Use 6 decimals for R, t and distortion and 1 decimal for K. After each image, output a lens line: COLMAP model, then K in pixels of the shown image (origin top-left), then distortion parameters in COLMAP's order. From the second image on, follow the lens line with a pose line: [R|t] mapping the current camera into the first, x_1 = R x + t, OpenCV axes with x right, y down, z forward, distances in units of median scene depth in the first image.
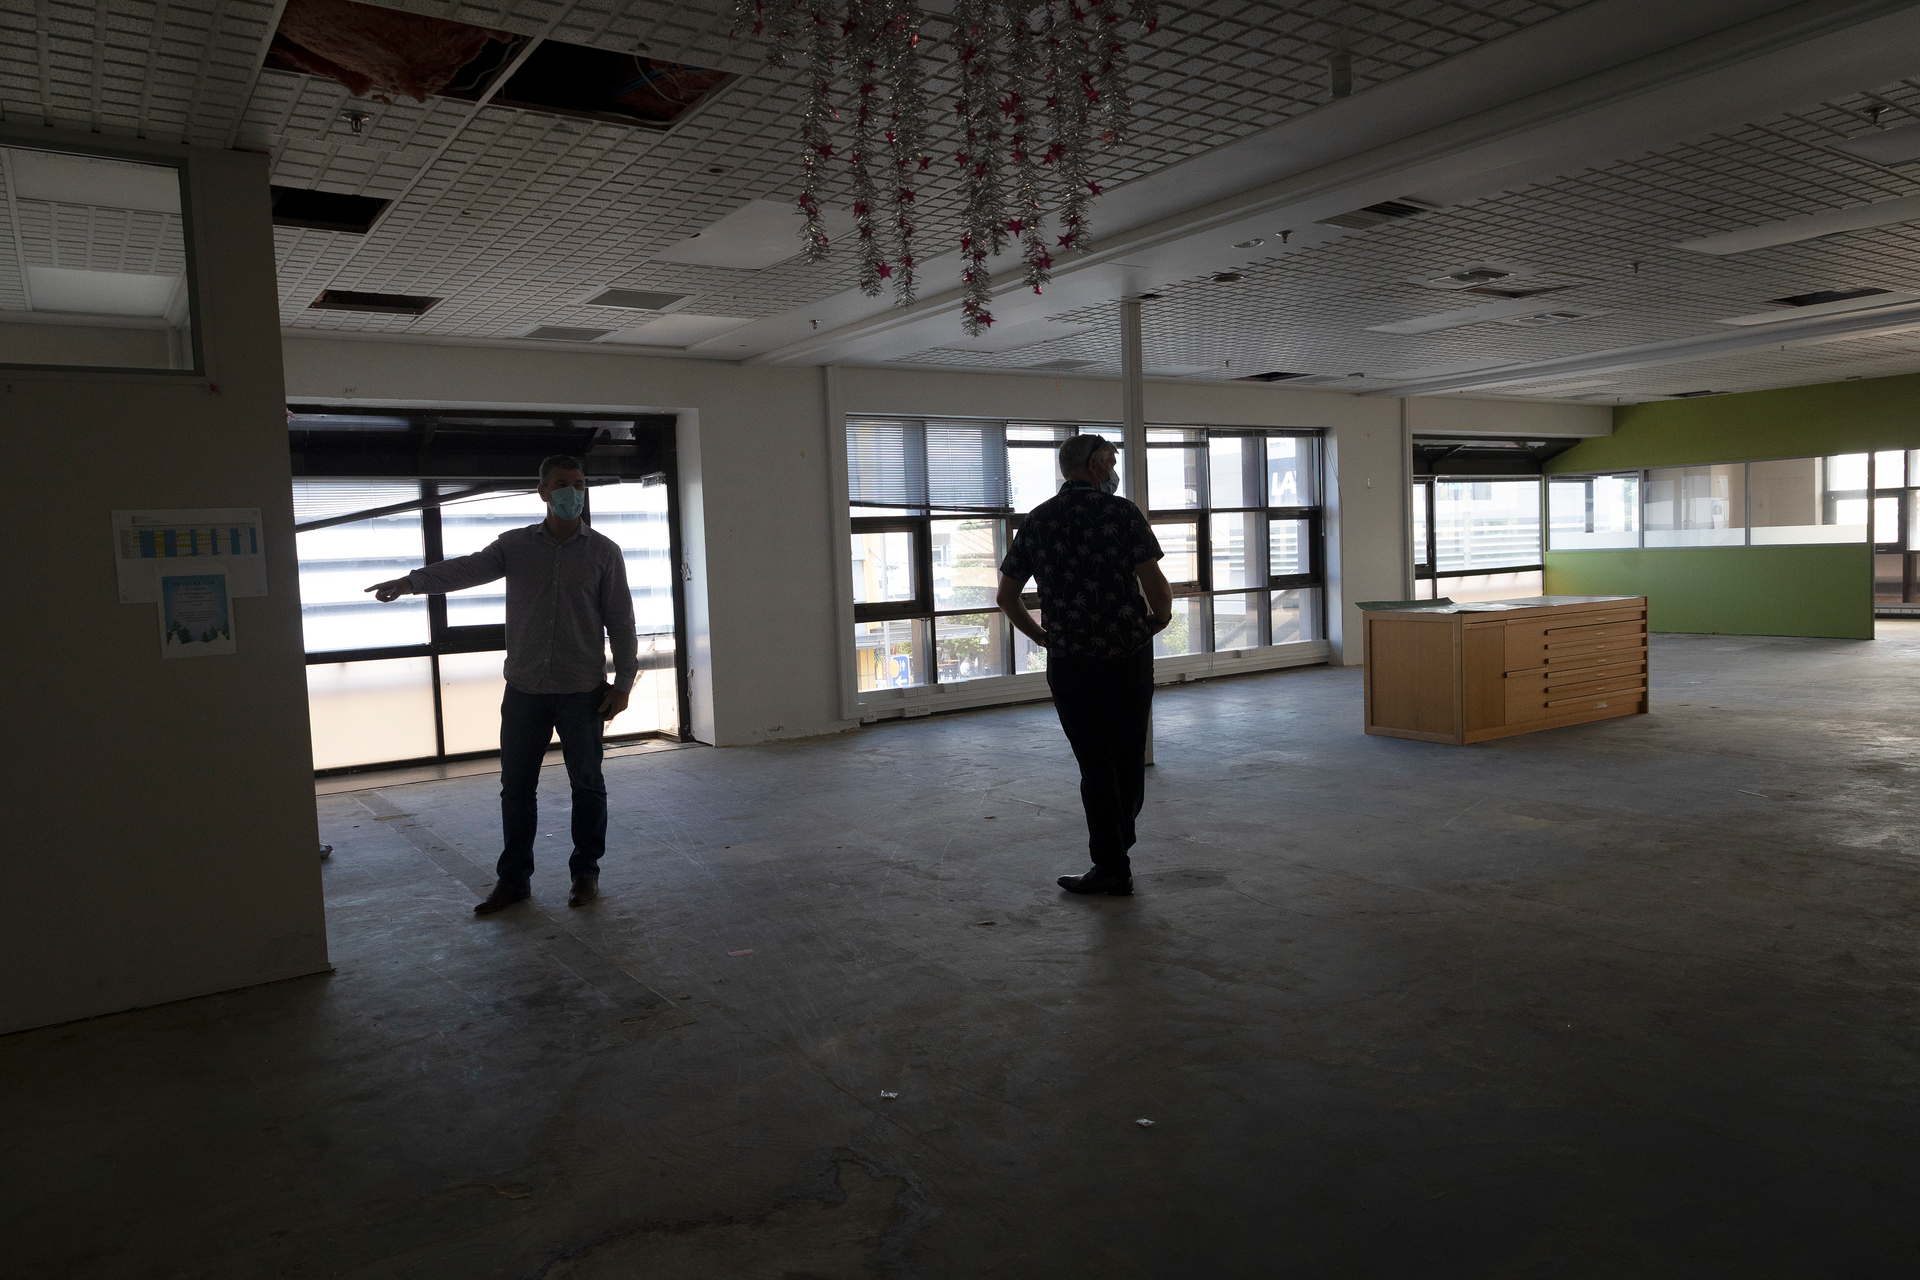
lens RADIAL K [[1297.4, 0, 960.0], [0, 1297.4, 640.0], [0, 0, 1]] dist [-0.003472, -0.001389]
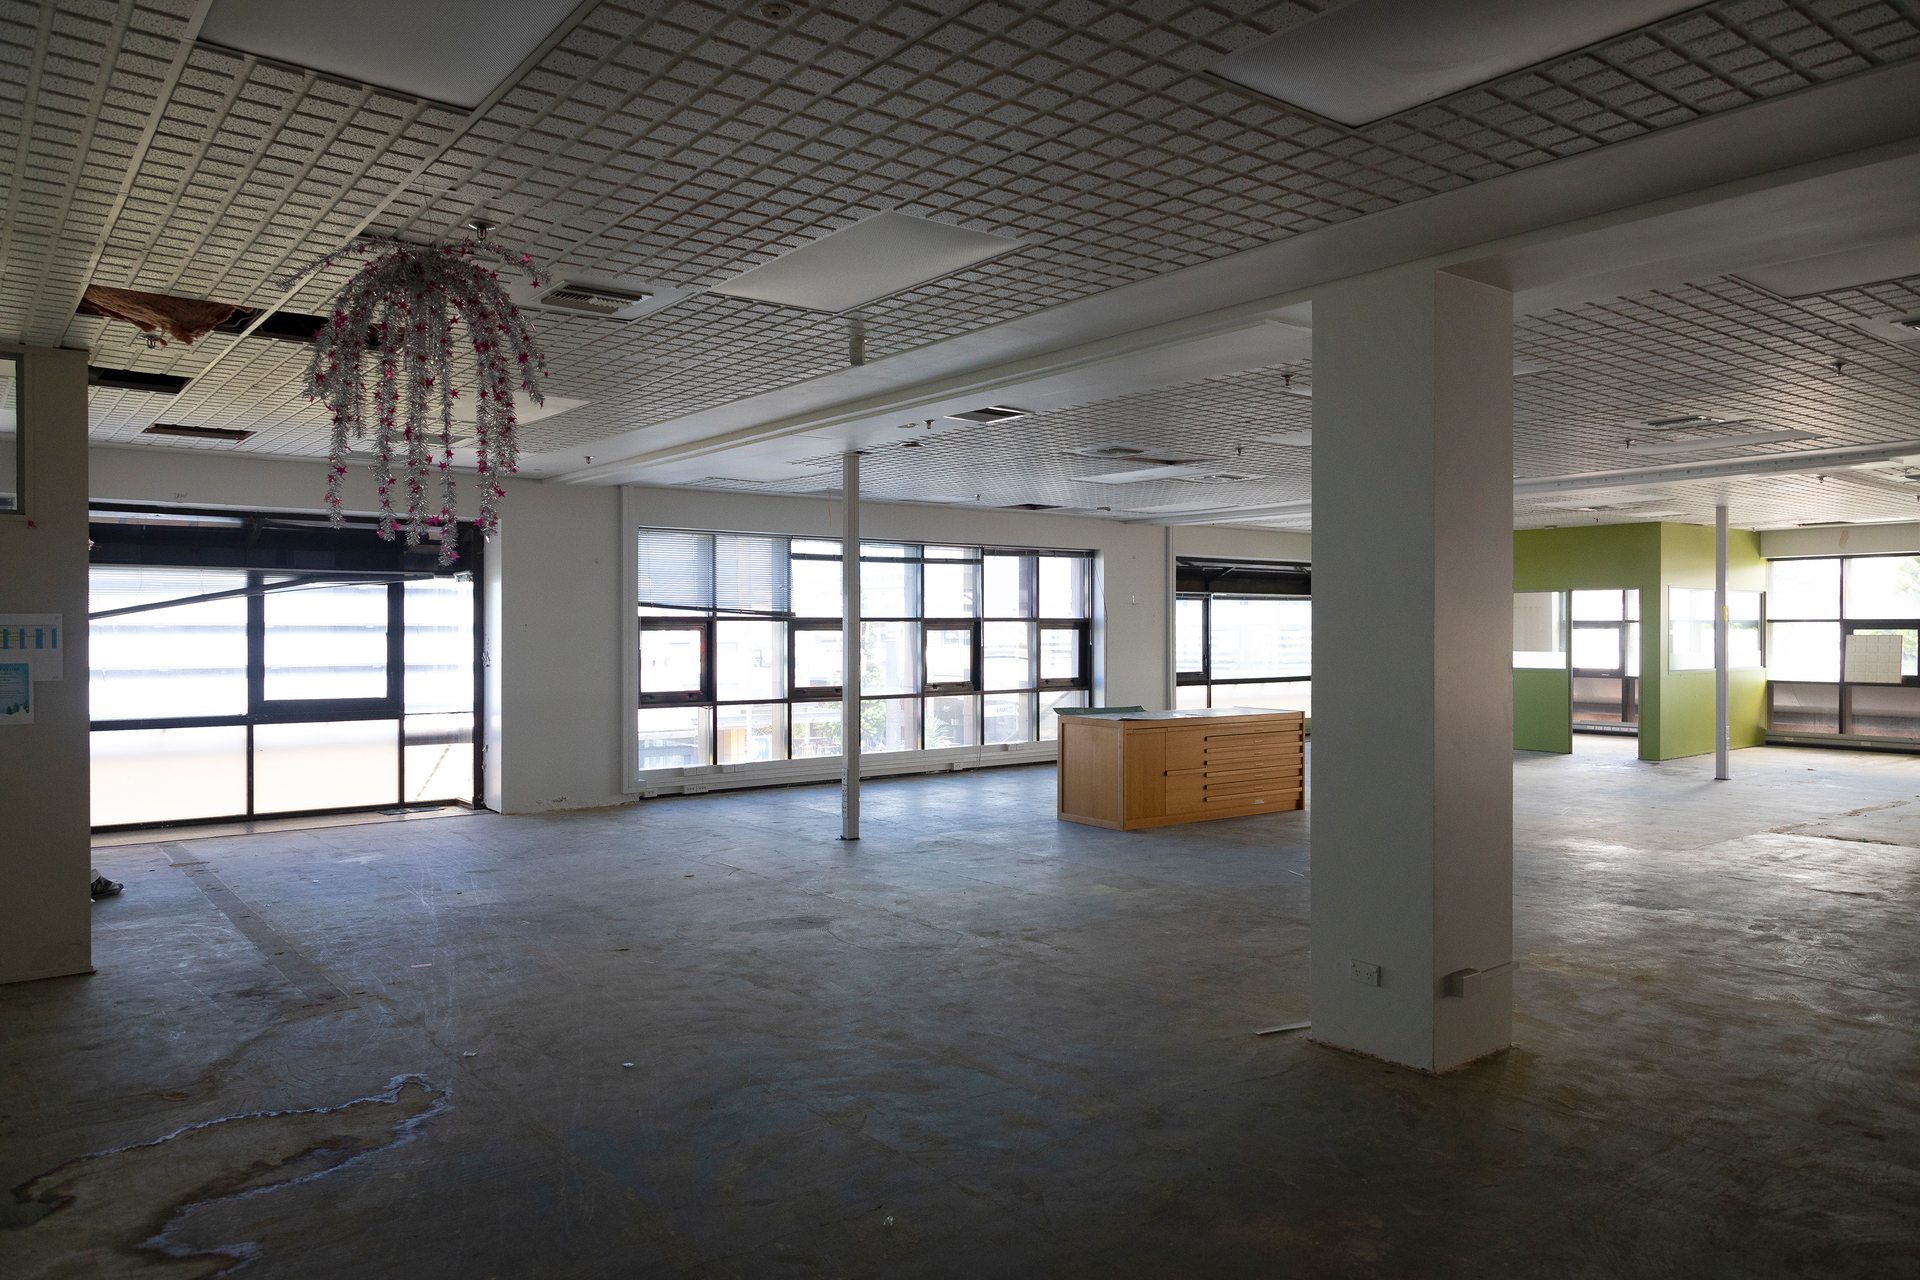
lens RADIAL K [[1310.1, 0, 960.0], [0, 1310.1, 640.0], [0, 0, 1]] dist [0.007492, -0.004622]
pose [[0.997265, 0.039322, 0.062587, 0.132844], [-0.035264, 0.997284, -0.064664, -0.009568], [-0.064959, 0.062280, 0.995943, -0.179120]]
